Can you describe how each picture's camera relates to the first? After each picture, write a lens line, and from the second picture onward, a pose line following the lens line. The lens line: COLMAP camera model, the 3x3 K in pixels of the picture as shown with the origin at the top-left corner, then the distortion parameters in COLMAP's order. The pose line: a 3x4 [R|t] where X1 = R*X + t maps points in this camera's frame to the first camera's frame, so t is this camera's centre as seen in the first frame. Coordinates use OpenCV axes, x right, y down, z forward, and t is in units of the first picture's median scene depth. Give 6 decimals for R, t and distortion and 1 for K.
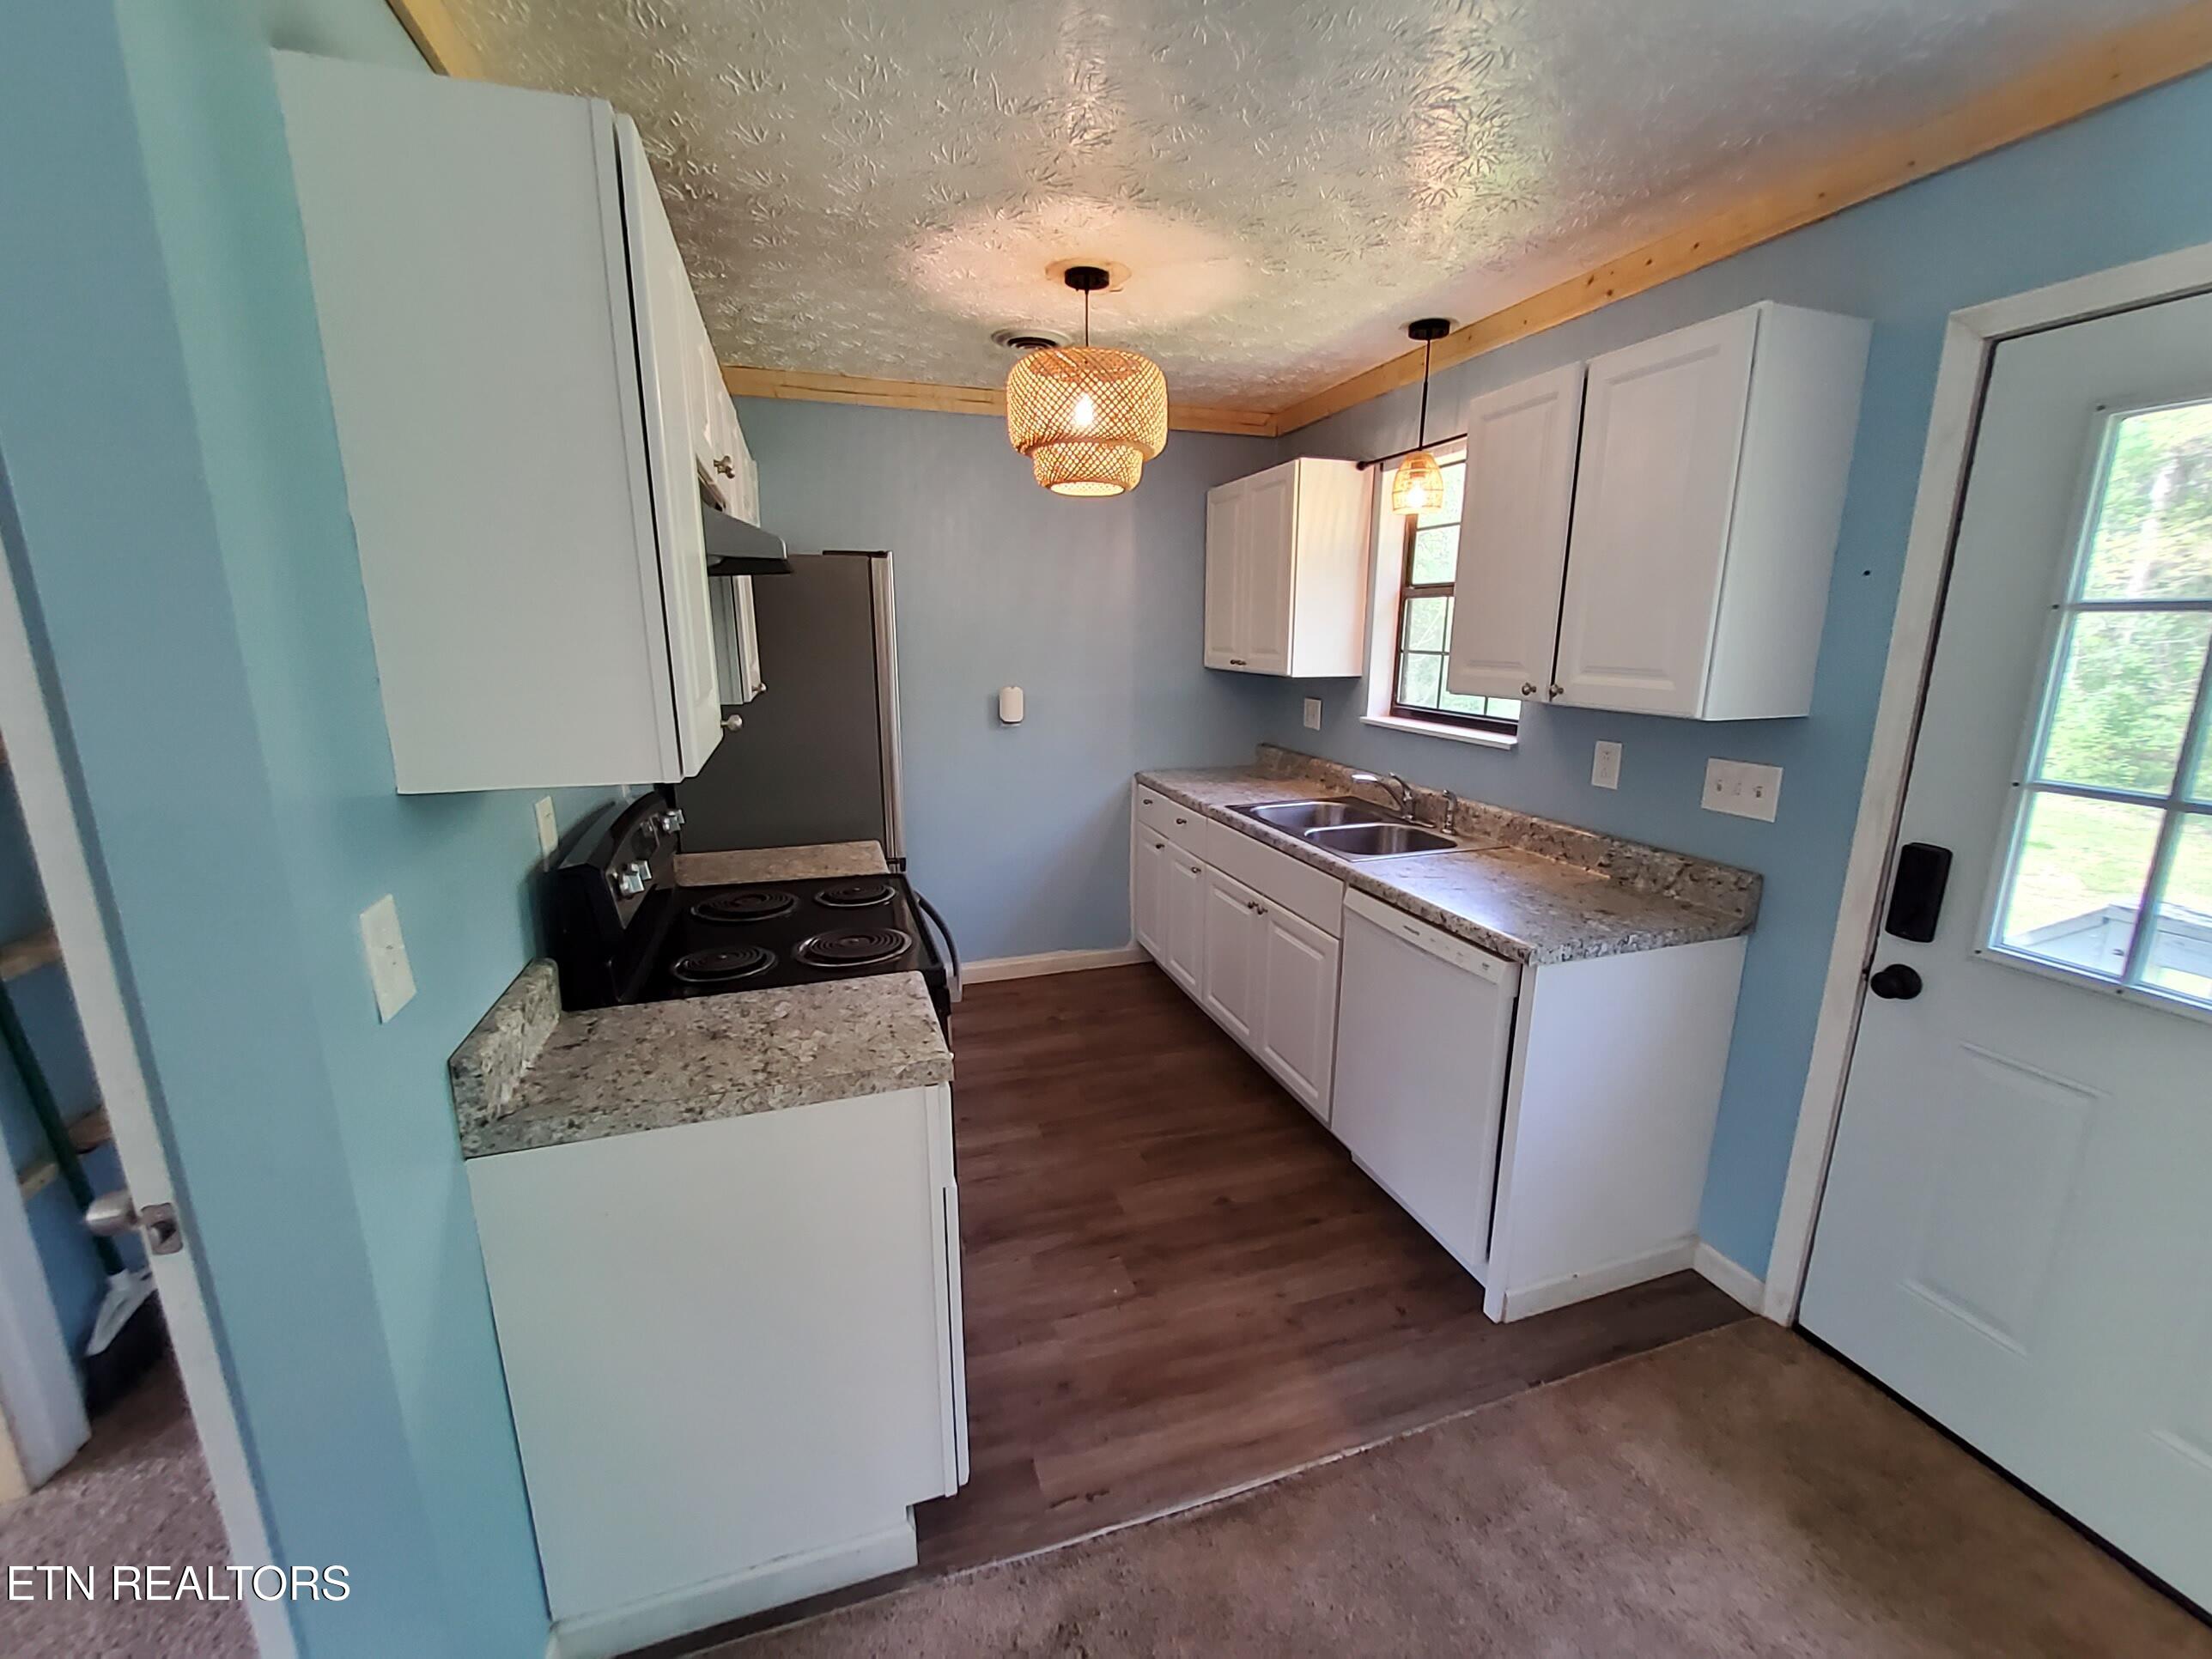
lens RADIAL K [[885.7, 0, 1106.0], [0, 885.7, 829.5], [0, 0, 1]] dist [0.003843, -0.011293]
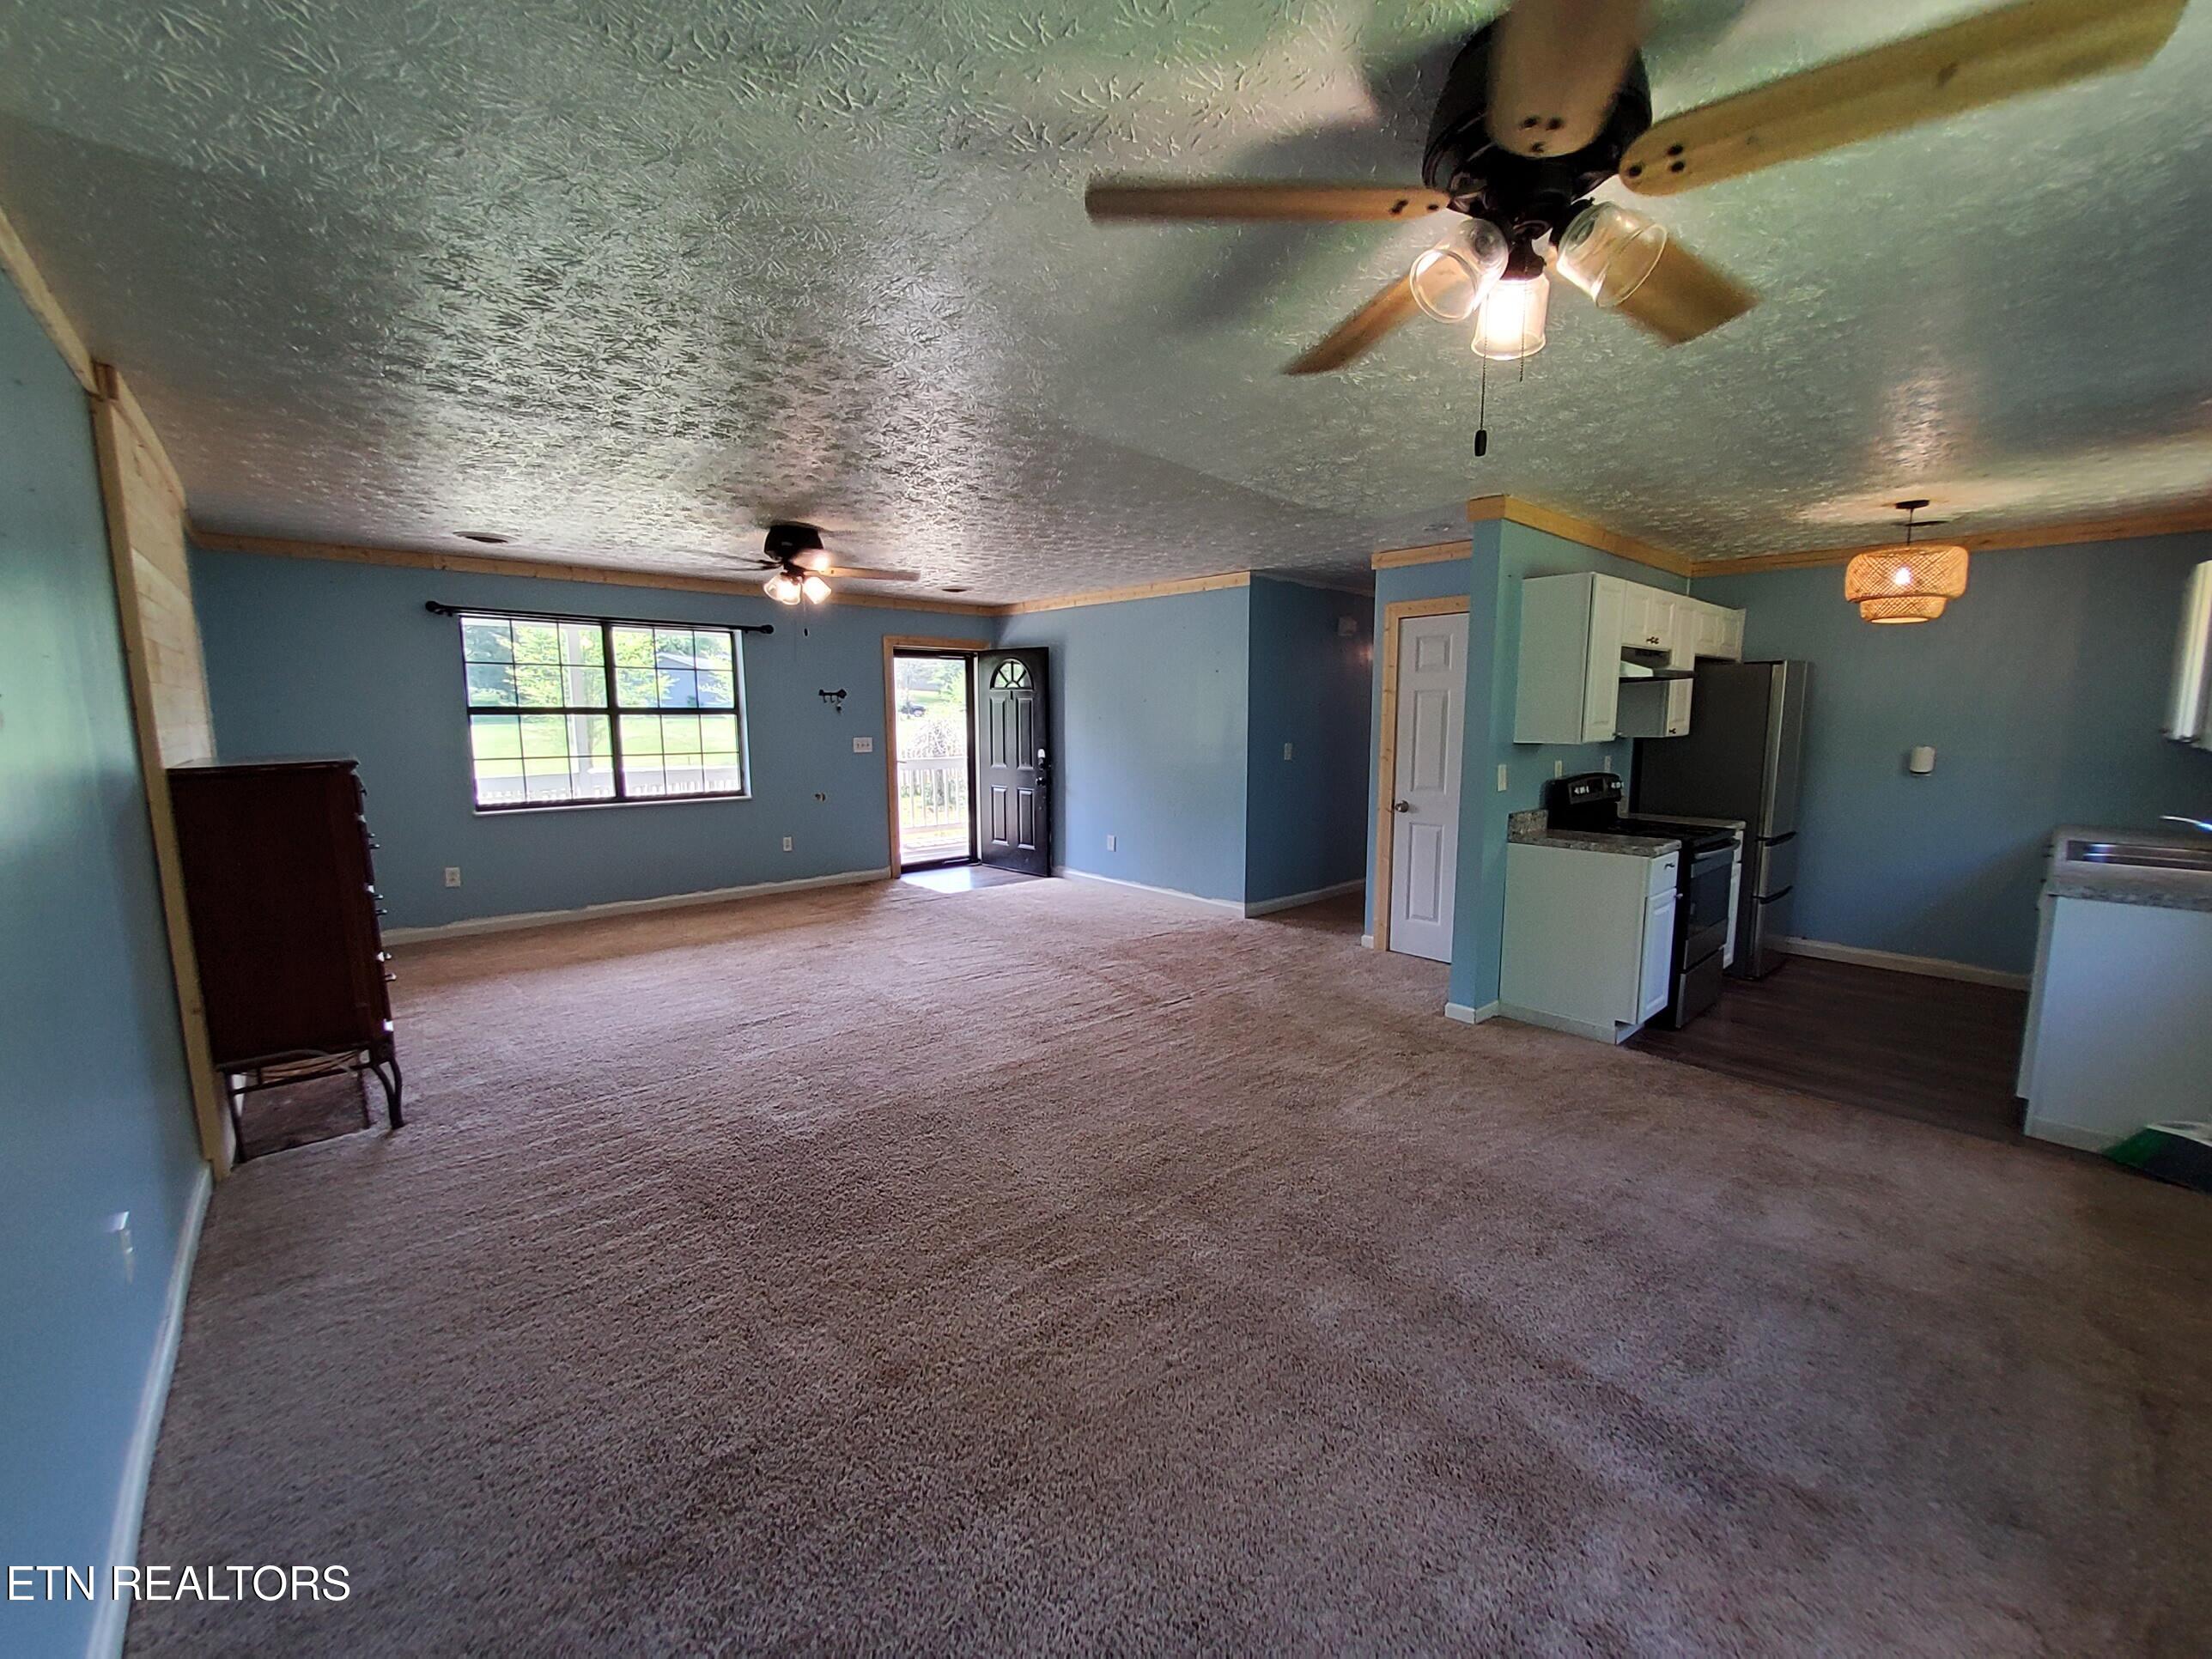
lens RADIAL K [[885.7, 0, 1106.0], [0, 885.7, 829.5], [0, 0, 1]] dist [0.003843, -0.011293]
pose [[0.397416, 0.118043, -0.910014, 0.977671], [-0.204794, 0.978089, 0.037437, 0.261776], [0.894494, 0.171488, 0.412883, -1.012196]]
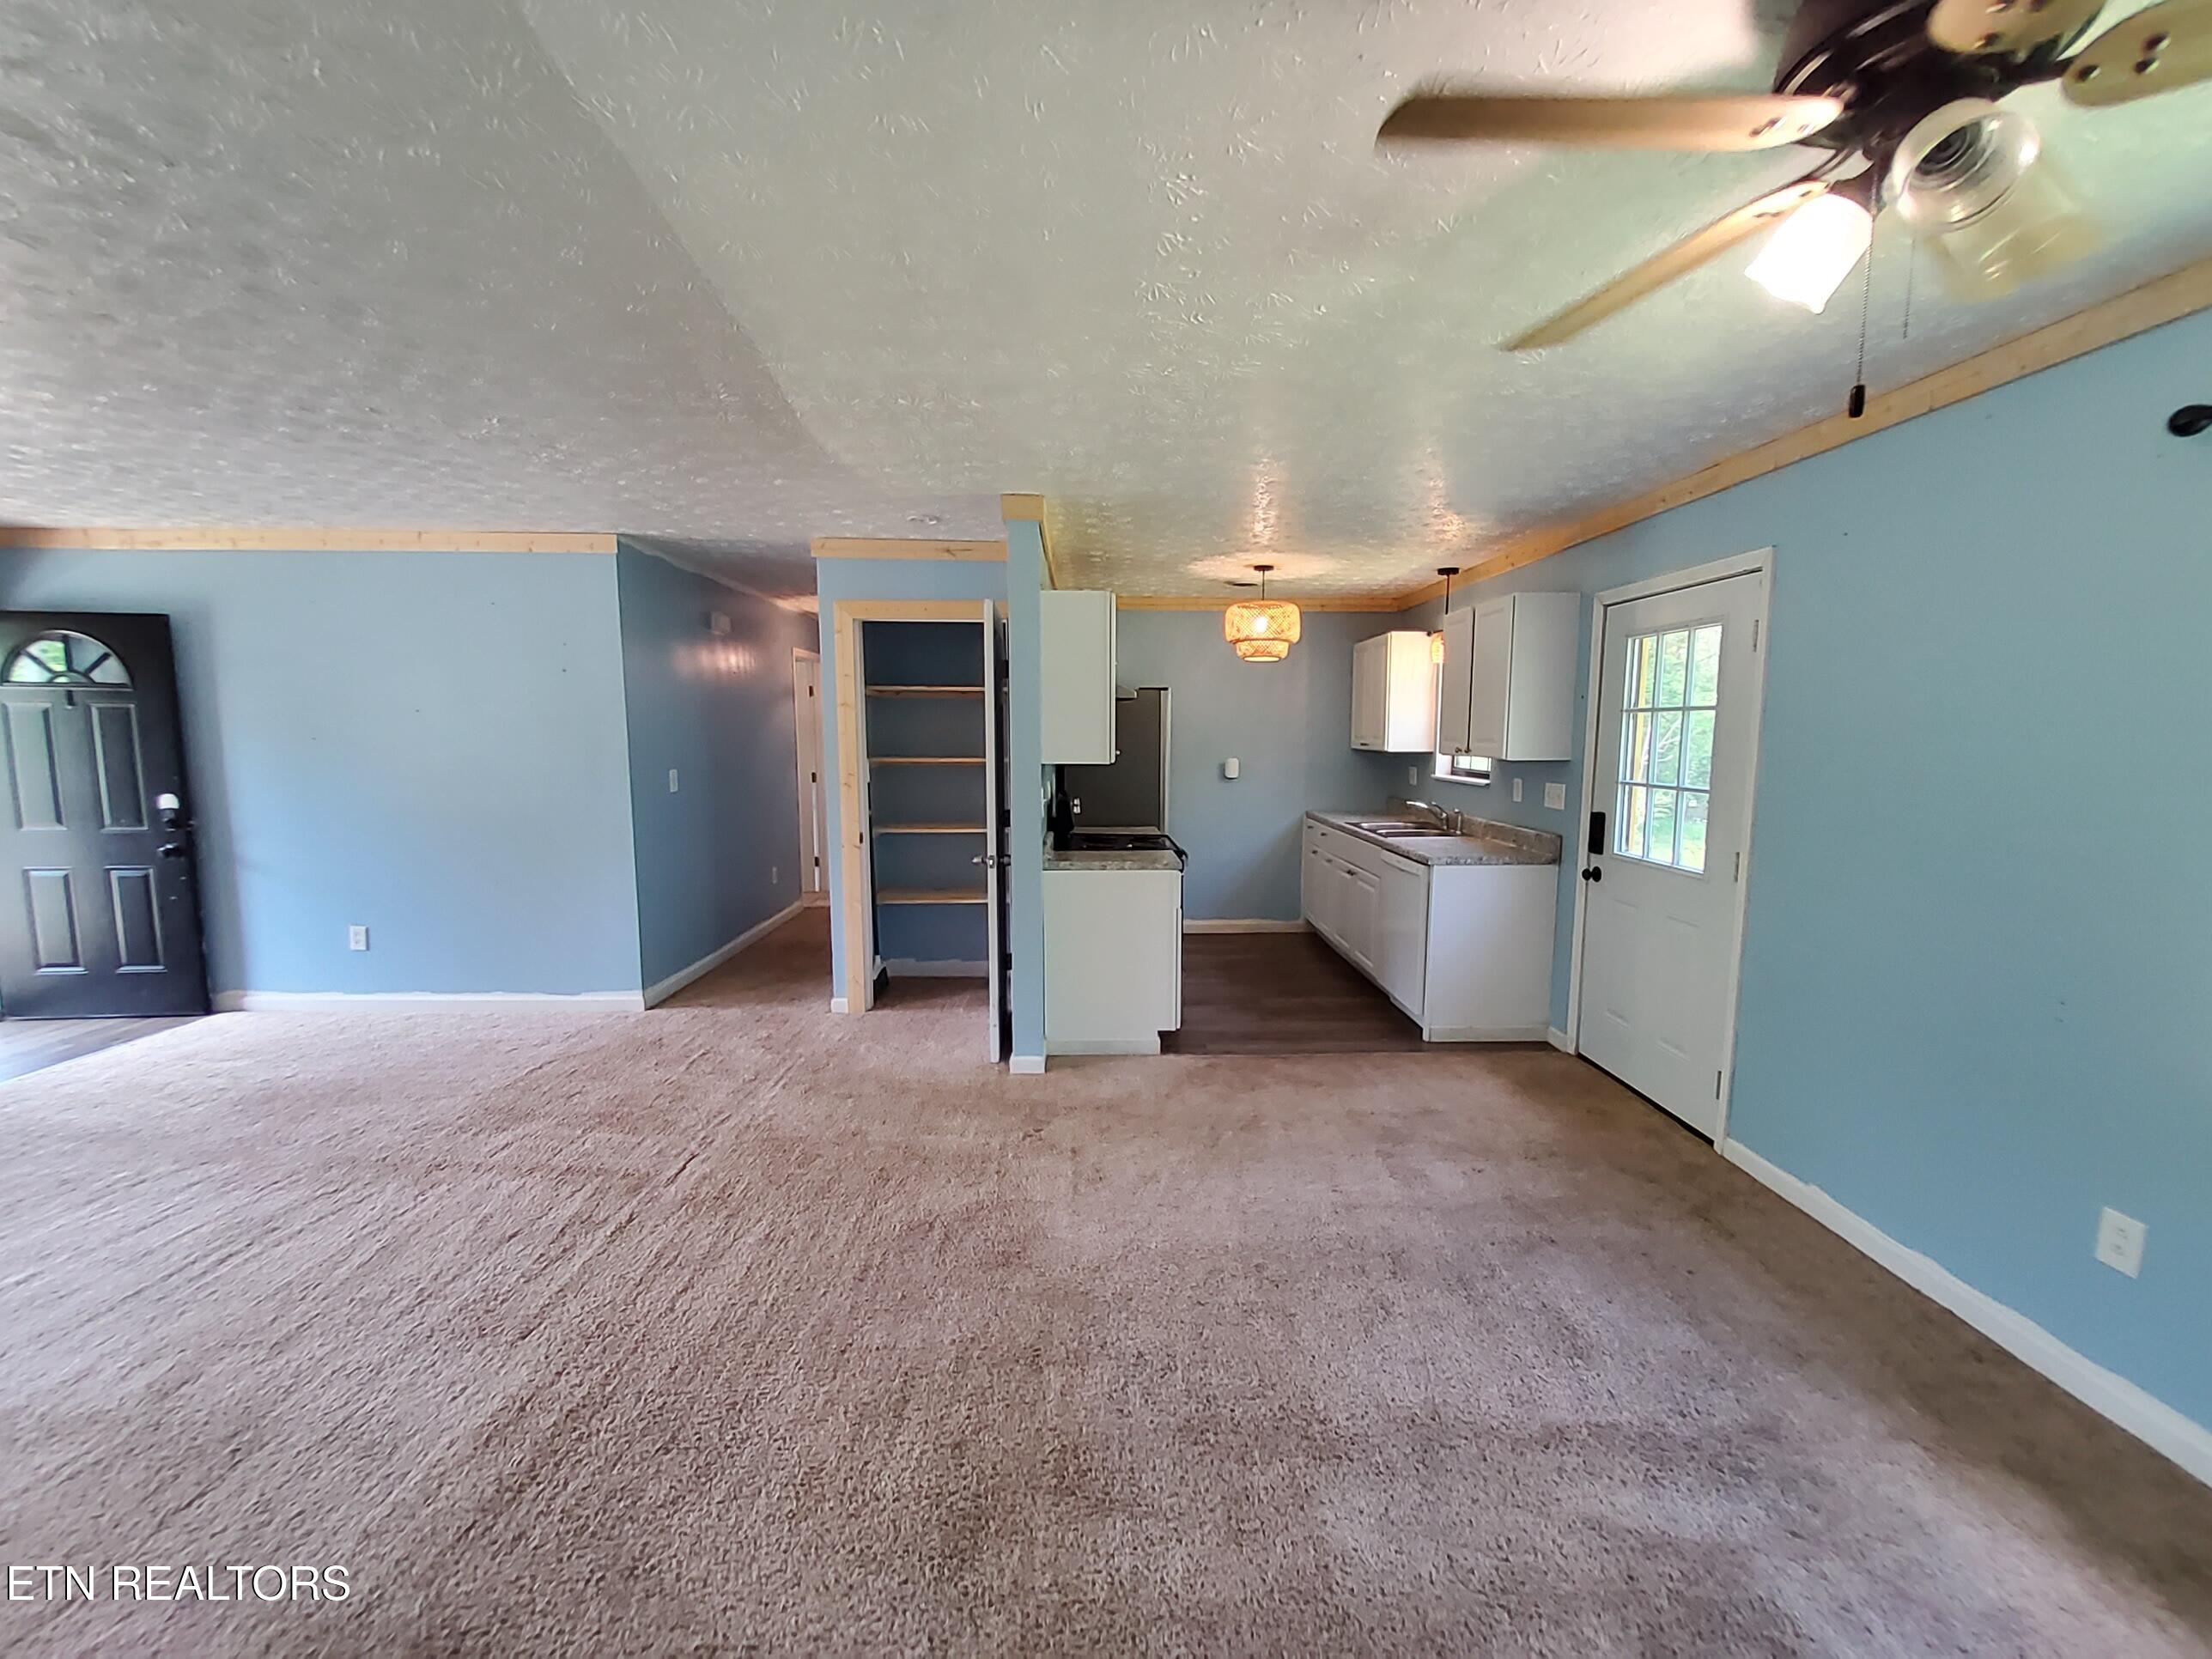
lens RADIAL K [[885.7, 0, 1106.0], [0, 885.7, 829.5], [0, 0, 1]] dist [0.003843, -0.011293]
pose [[0.958269, 0.034603, -0.283766, 0.246761], [-0.065969, 0.992622, -0.101734, 0.273688], [0.278152, 0.116209, 0.953481, -1.124041]]
